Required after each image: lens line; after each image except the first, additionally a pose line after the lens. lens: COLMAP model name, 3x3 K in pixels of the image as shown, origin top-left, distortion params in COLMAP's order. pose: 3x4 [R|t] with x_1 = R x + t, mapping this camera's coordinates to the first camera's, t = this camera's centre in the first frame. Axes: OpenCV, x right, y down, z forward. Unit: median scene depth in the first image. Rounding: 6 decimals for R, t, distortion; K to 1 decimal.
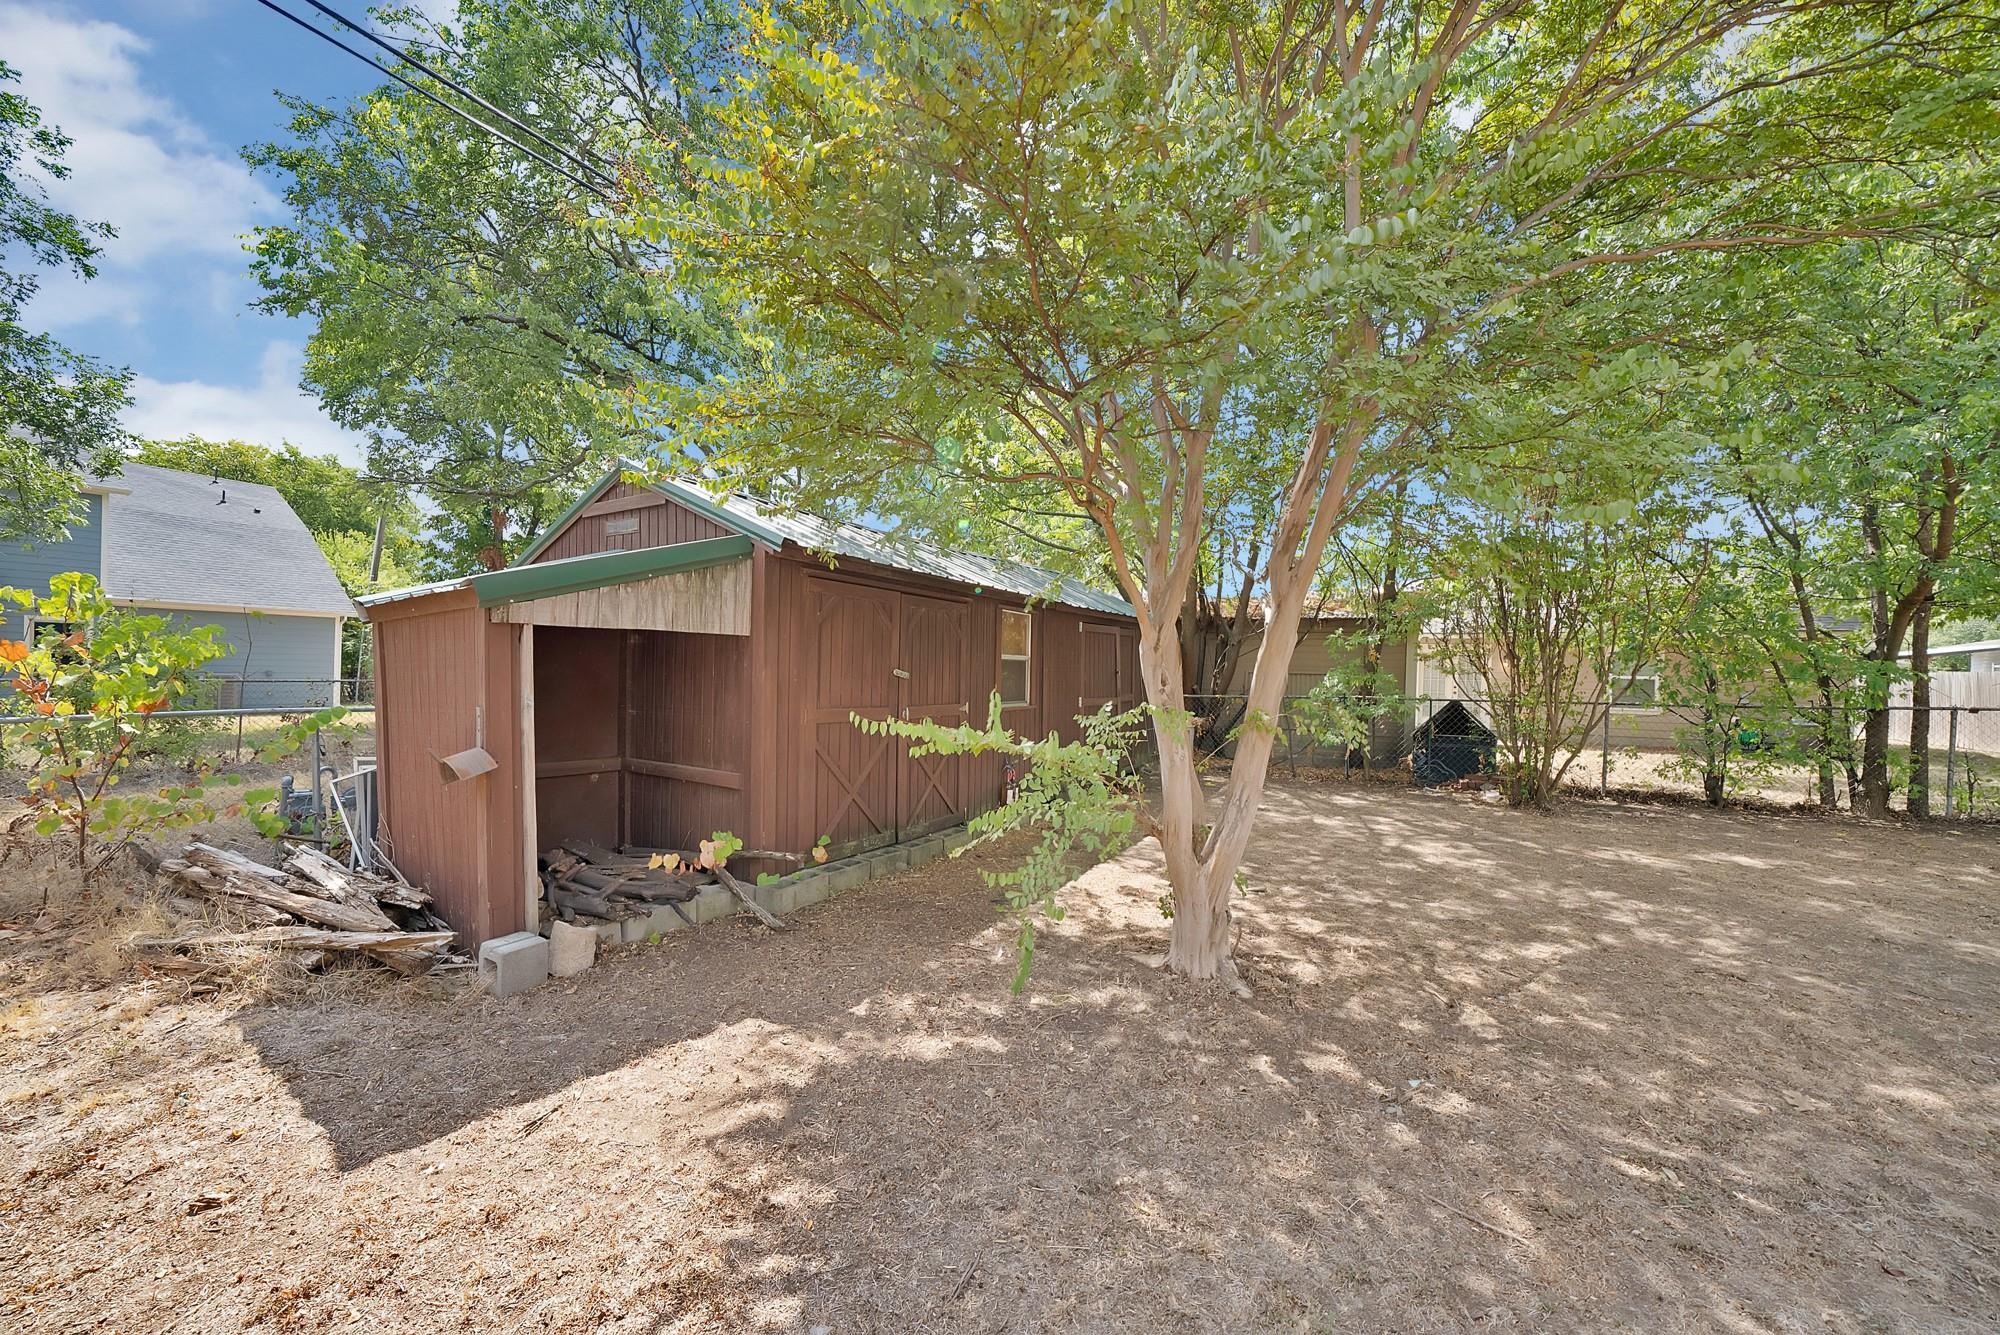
lens RADIAL K [[766.5, 0, 995.9], [0, 766.5, 672.7], [0, 0, 1]] dist [-0.028642, 0.000114]
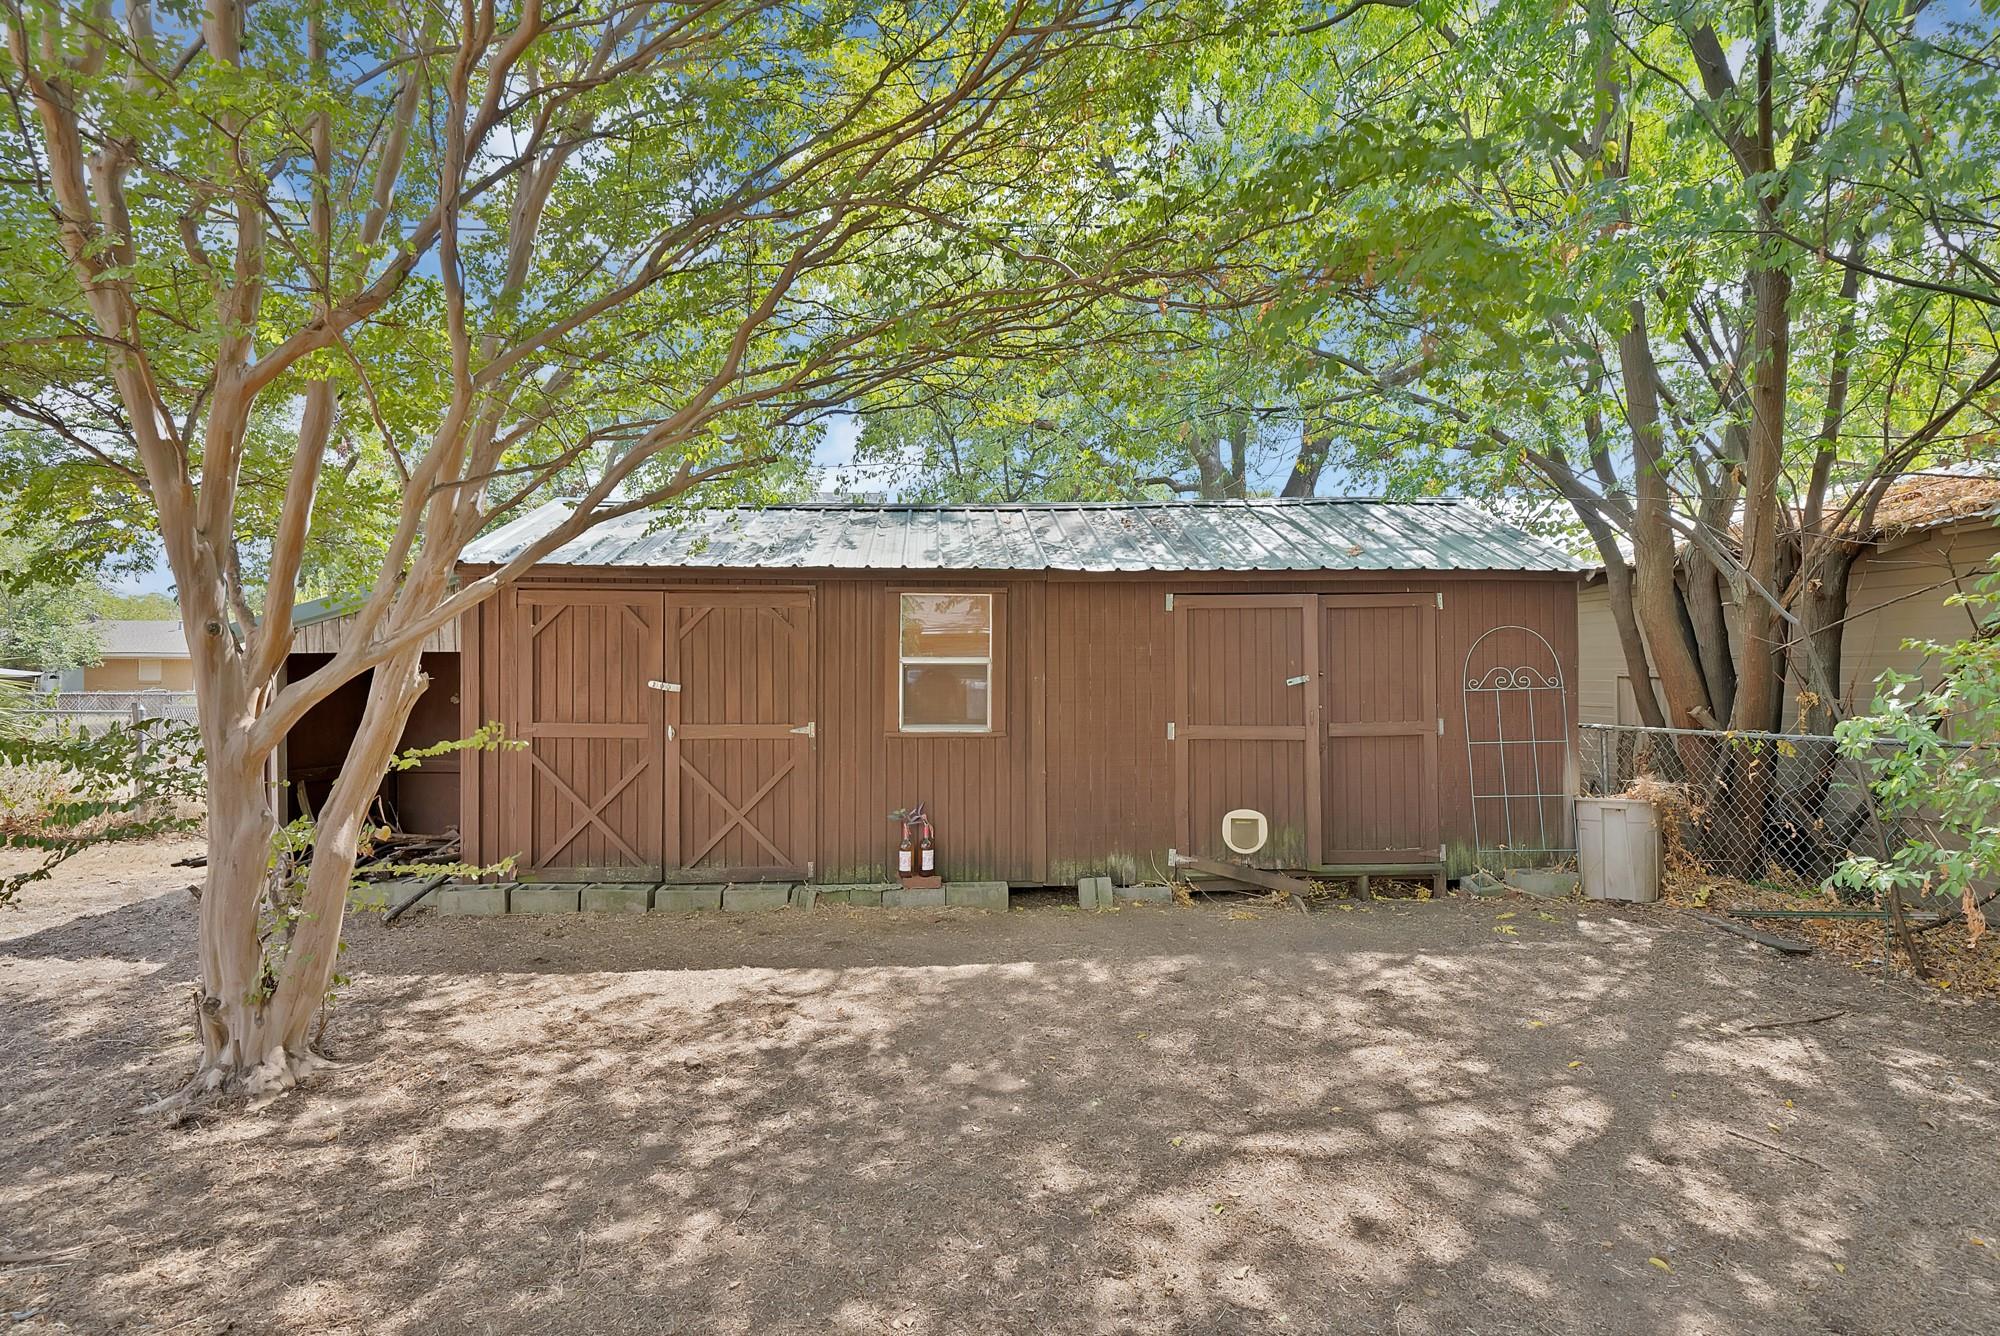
lens RADIAL K [[960.7, 0, 1000.0], [0, 960.7, 668.0], [0, 0, 1]] dist [0.001969, 0.000114]
pose [[0.528447, -0.018400, -0.848767, 1.173017], [0.006969, 0.999825, -0.017336, 0.002113], [0.848937, 0.003246, 0.528483, 0.880338]]
